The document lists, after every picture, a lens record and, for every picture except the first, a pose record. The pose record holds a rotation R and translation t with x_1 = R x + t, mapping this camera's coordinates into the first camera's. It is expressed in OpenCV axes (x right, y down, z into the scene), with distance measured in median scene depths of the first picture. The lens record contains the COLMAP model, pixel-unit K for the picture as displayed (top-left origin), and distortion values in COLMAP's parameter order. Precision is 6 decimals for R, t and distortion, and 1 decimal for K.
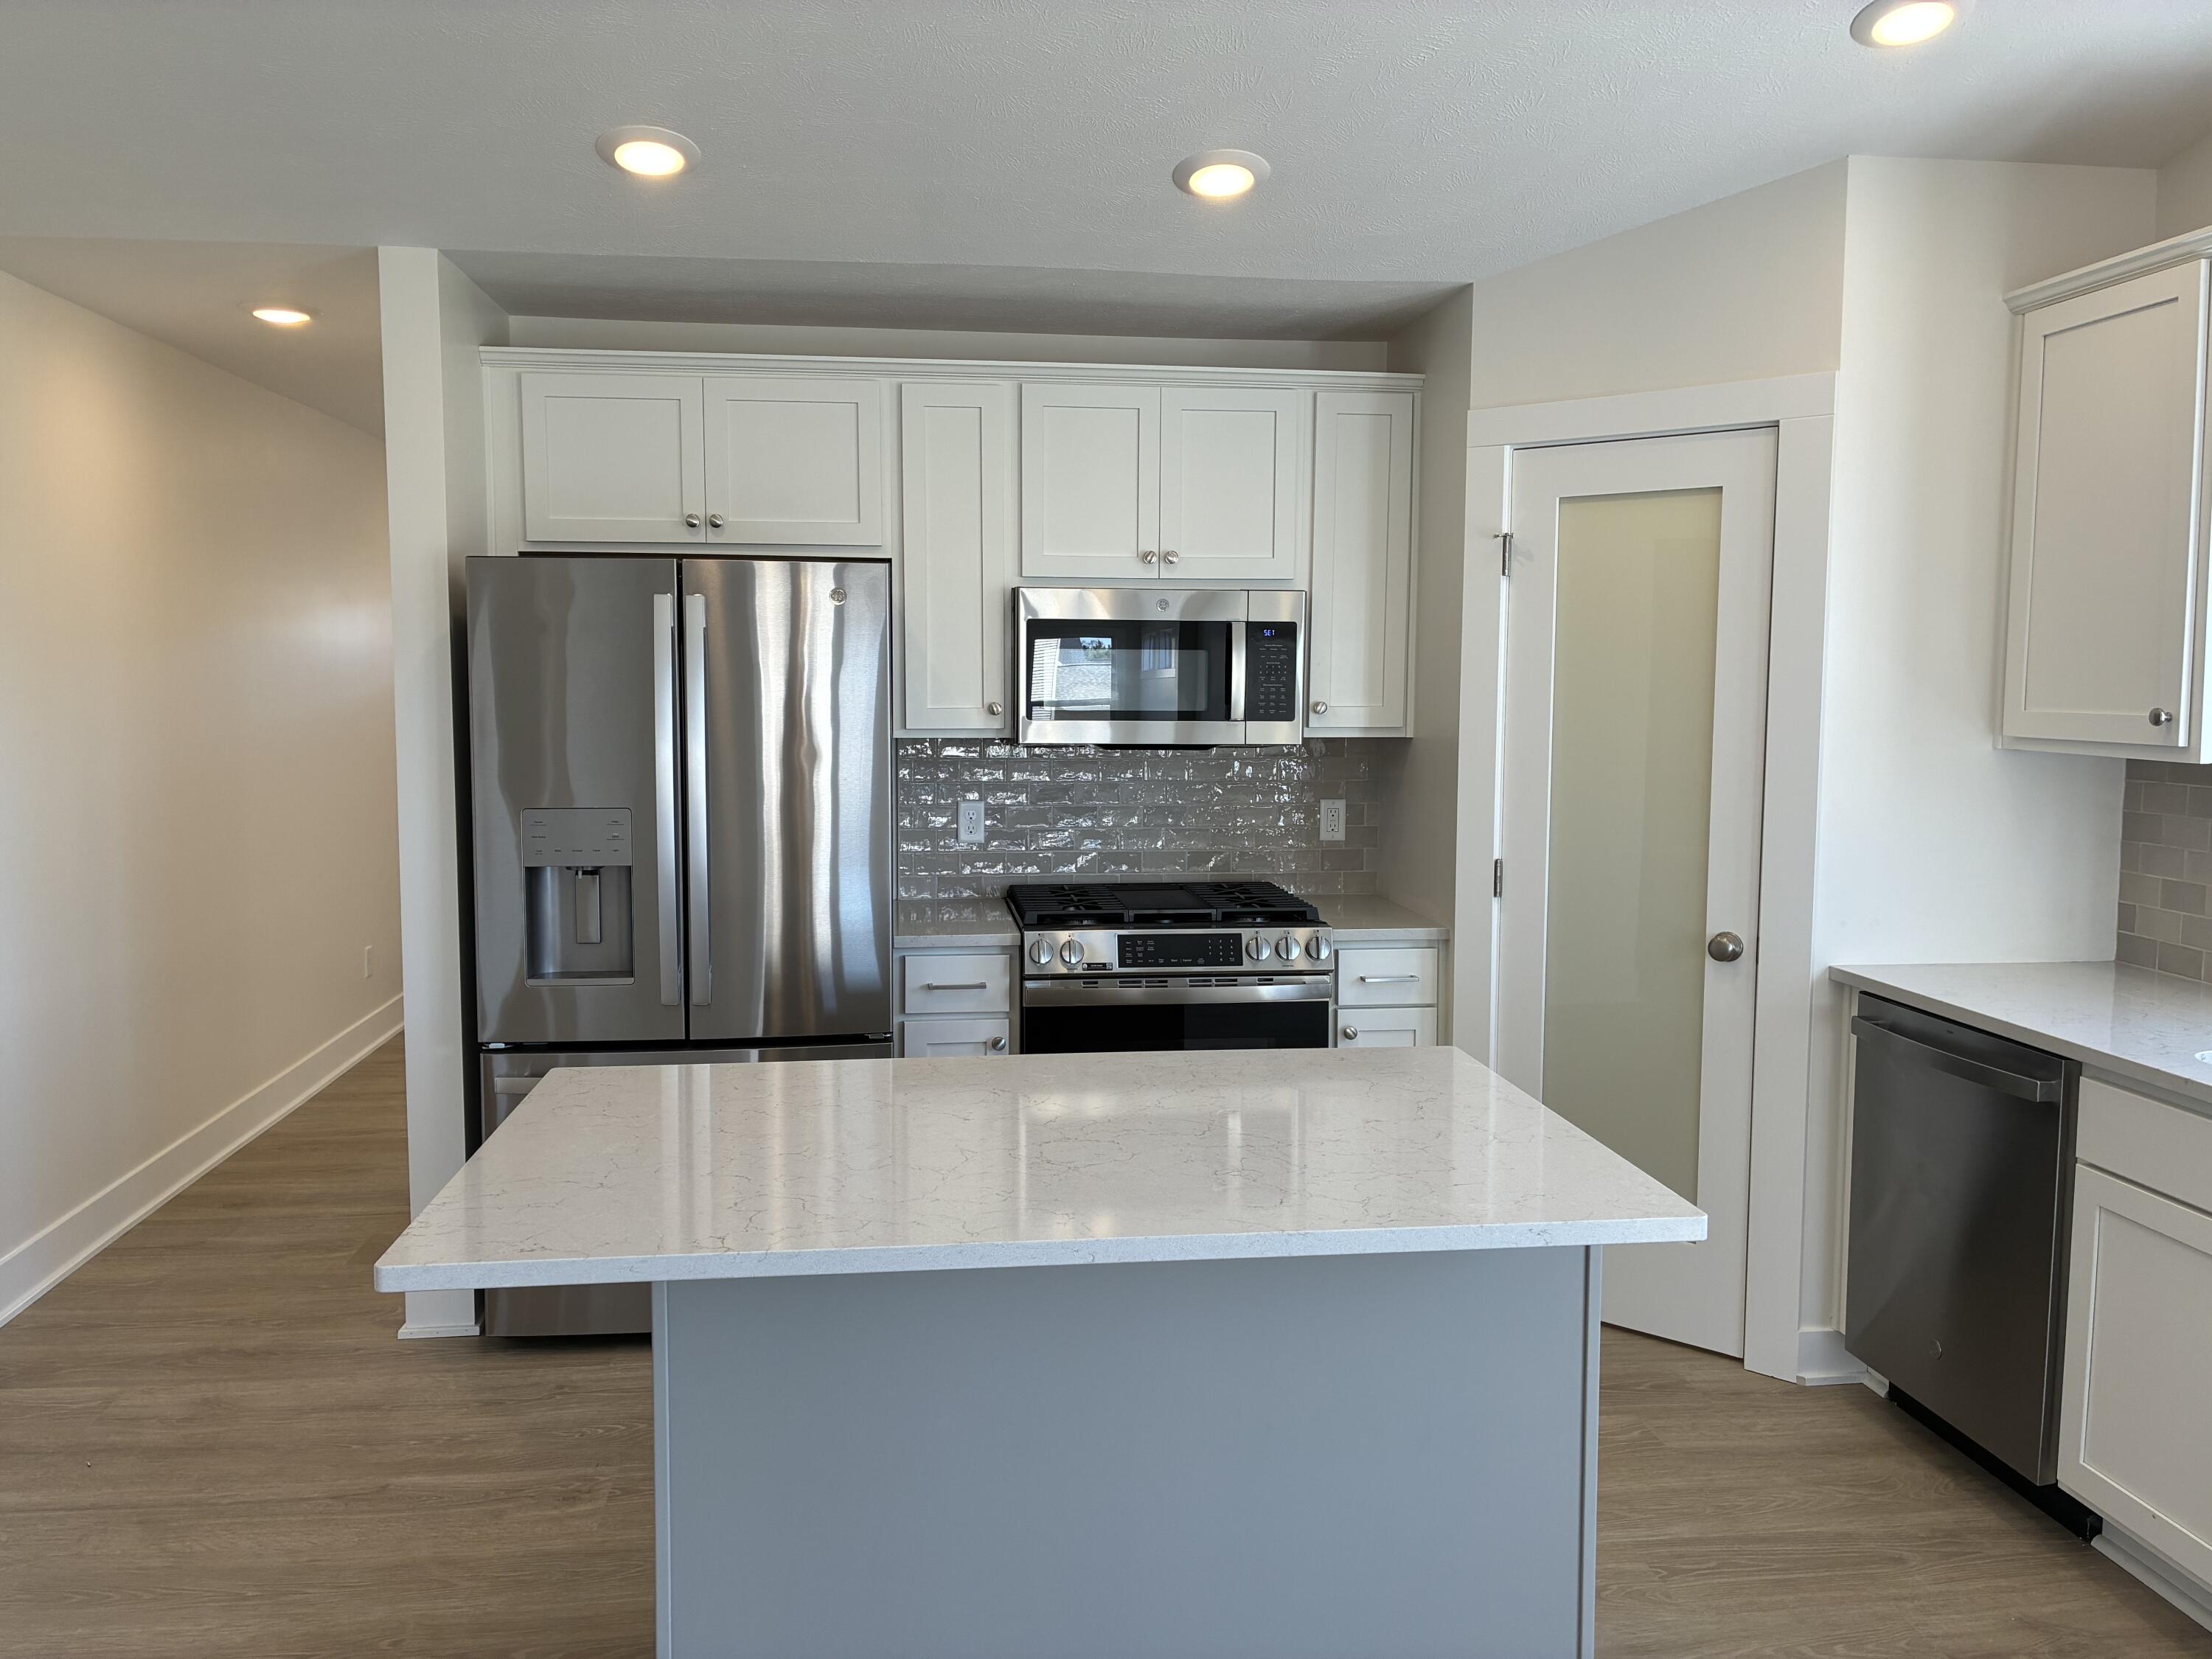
lens RADIAL K [[1665.9, 0, 1097.3], [0, 1665.9, 811.8], [0, 0, 1]] dist [0.075355, -0.085496]
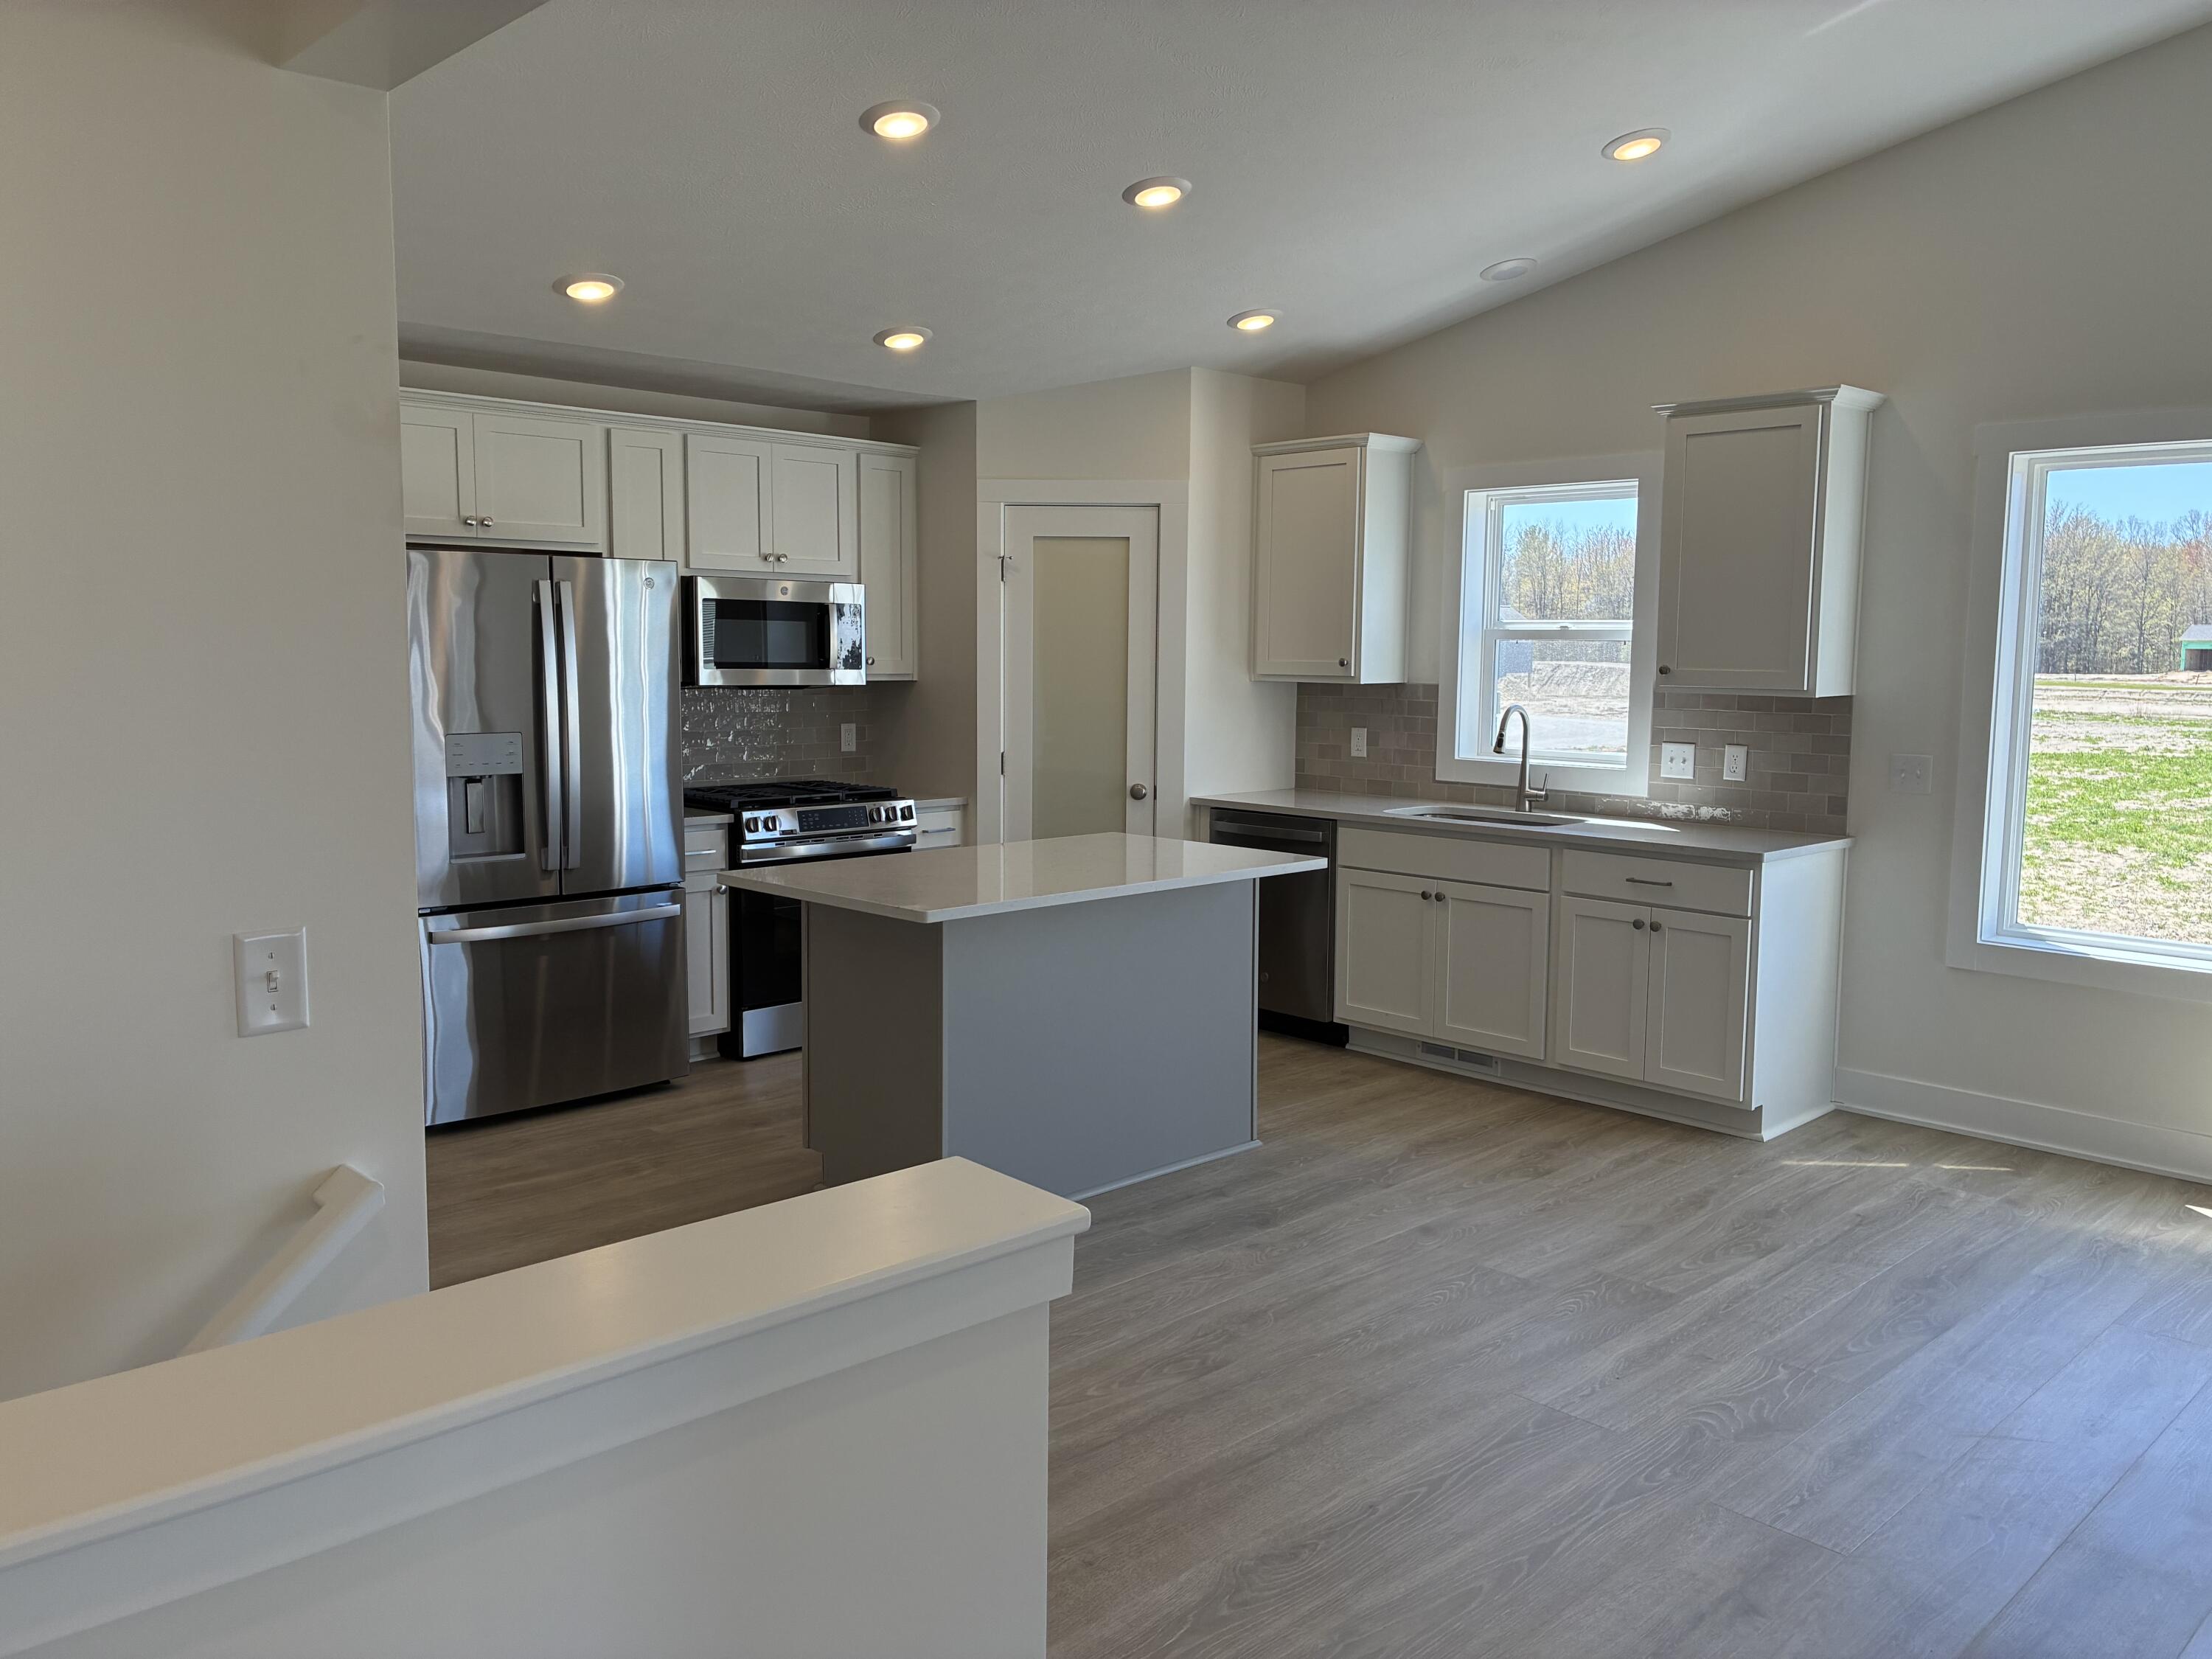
lens RADIAL K [[1665.9, 0, 1097.3], [0, 1665.9, 811.8], [0, 0, 1]] dist [0.075355, -0.085496]
pose [[0.800098, -0.057722, 0.597086, -0.675440], [0.044658, 0.998329, 0.036669, 0.031138], [-0.598205, -0.002674, 0.801338, -0.380208]]
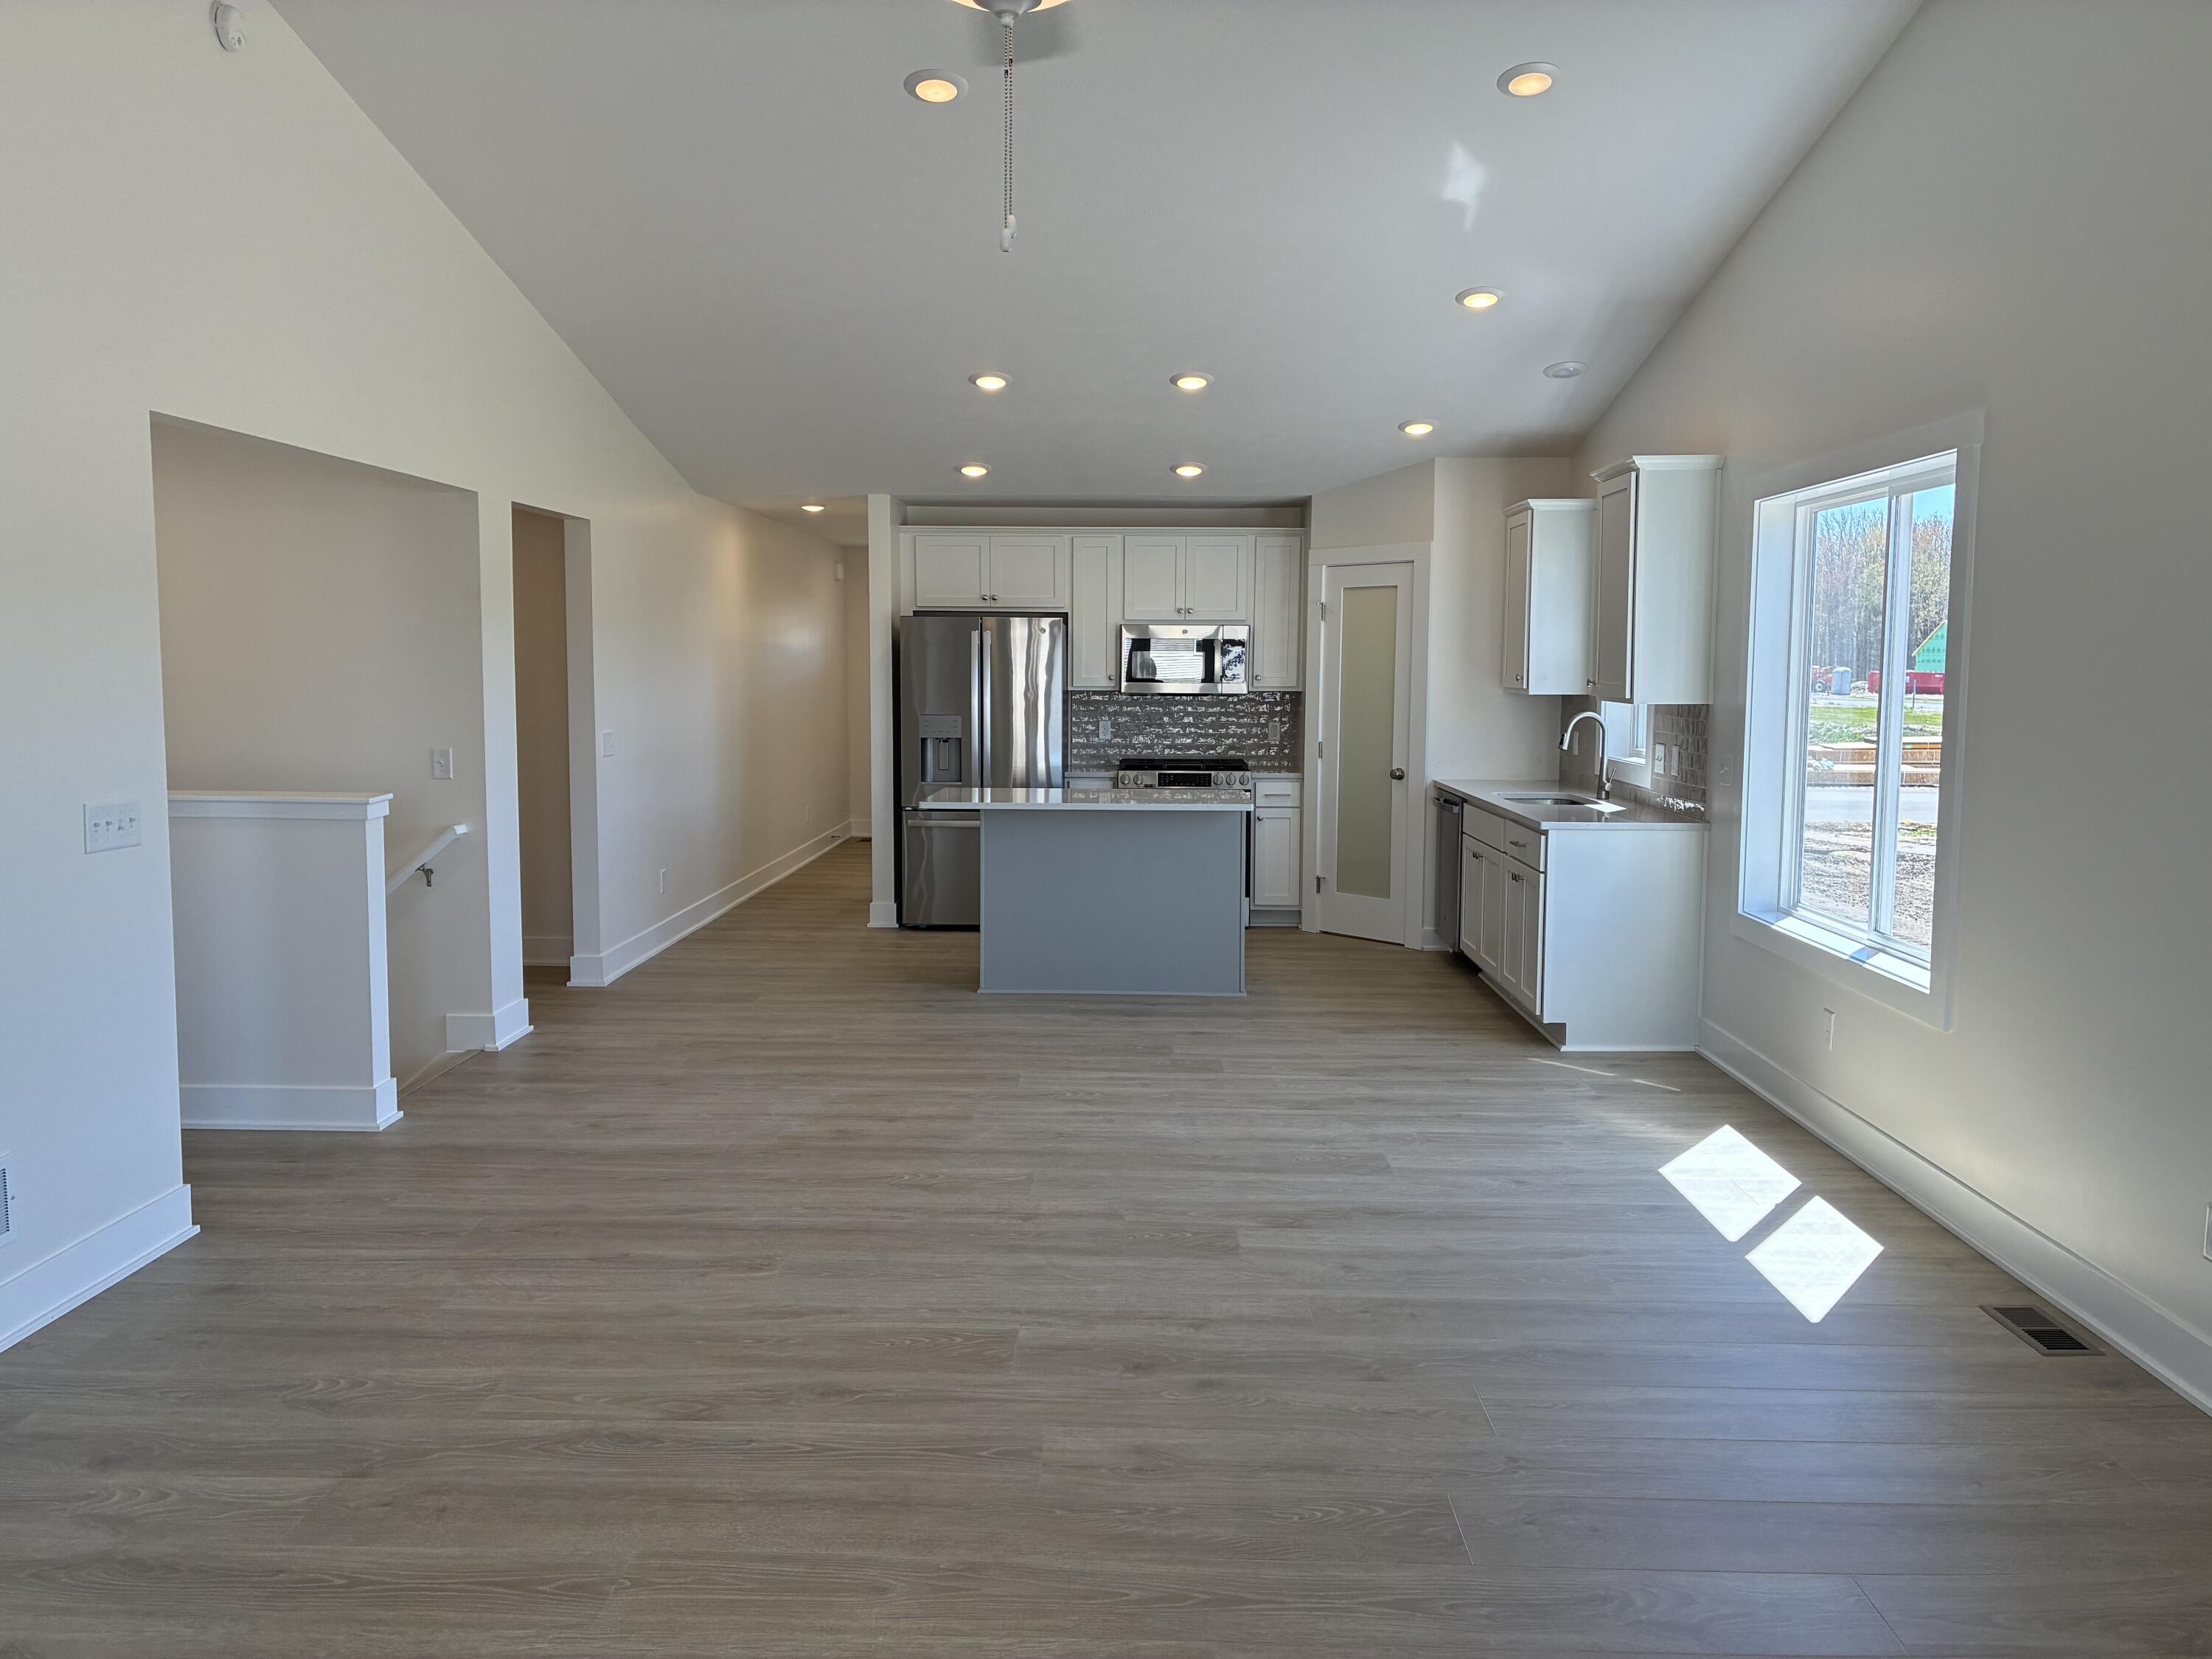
lens RADIAL K [[1665.9, 0, 1097.3], [0, 1665.9, 811.8], [0, 0, 1]] dist [0.075355, -0.085496]
pose [[0.988052, 0.013927, -0.153490, 0.289068], [-0.013118, 0.999894, 0.006284, 0.114876], [0.153562, -0.004196, 0.988130, -1.341759]]
